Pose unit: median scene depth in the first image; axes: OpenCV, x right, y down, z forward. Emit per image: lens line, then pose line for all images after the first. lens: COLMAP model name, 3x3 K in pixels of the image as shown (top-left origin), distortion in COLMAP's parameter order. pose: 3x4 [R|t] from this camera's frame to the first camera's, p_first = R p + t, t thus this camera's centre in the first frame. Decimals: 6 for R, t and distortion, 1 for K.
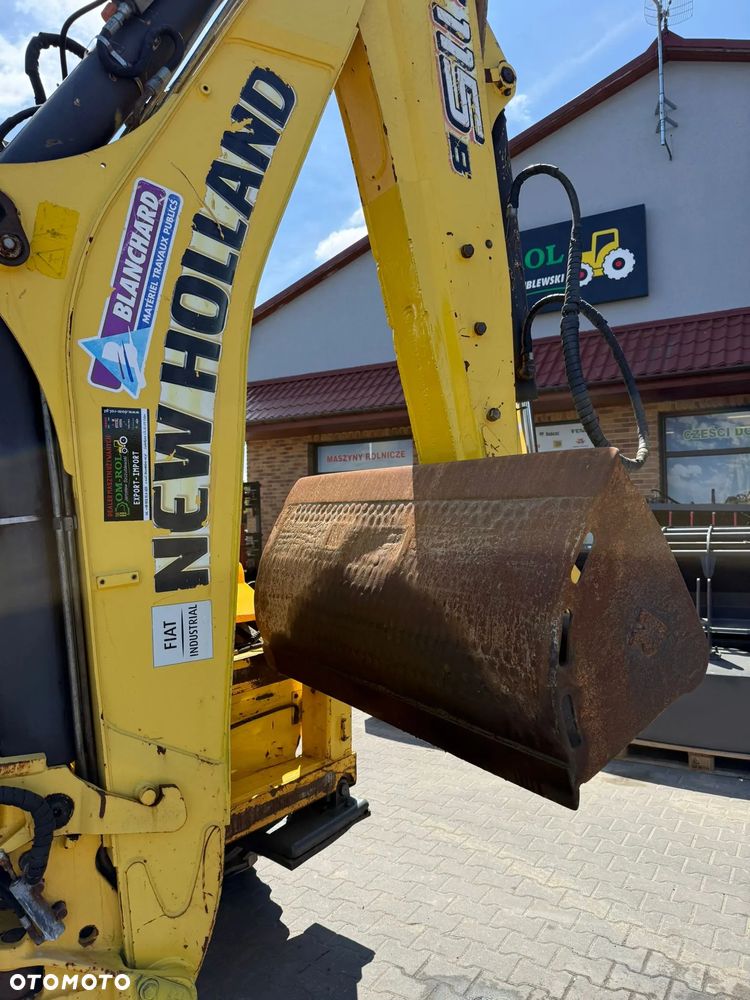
lens RADIAL K [[719.0, 0, 376.7], [0, 719.0, 505.5], [0, 0, 1]] dist [0.085092, -0.138188]
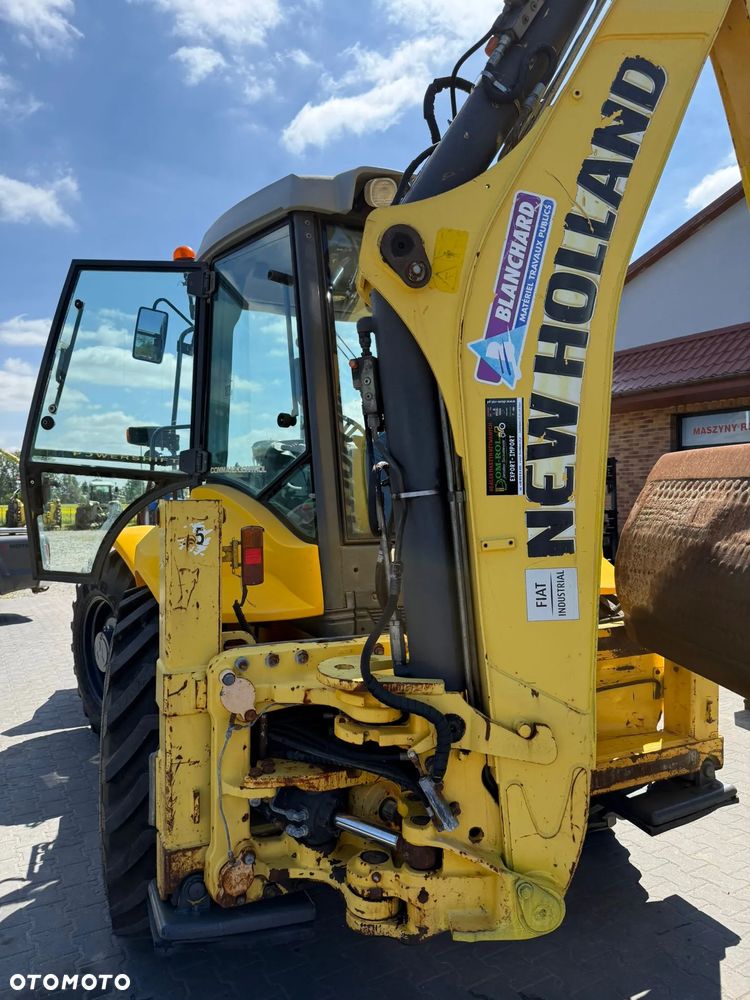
lens RADIAL K [[719.0, 0, 376.7], [0, 719.0, 505.5], [0, 0, 1]] dist [0.085092, -0.138188]
pose [[0.887580, 0.015787, -0.460383, 0.006216], [-0.001065, 0.999480, 0.032220, 0.000543], [0.460652, -0.028107, 0.887136, -0.116921]]
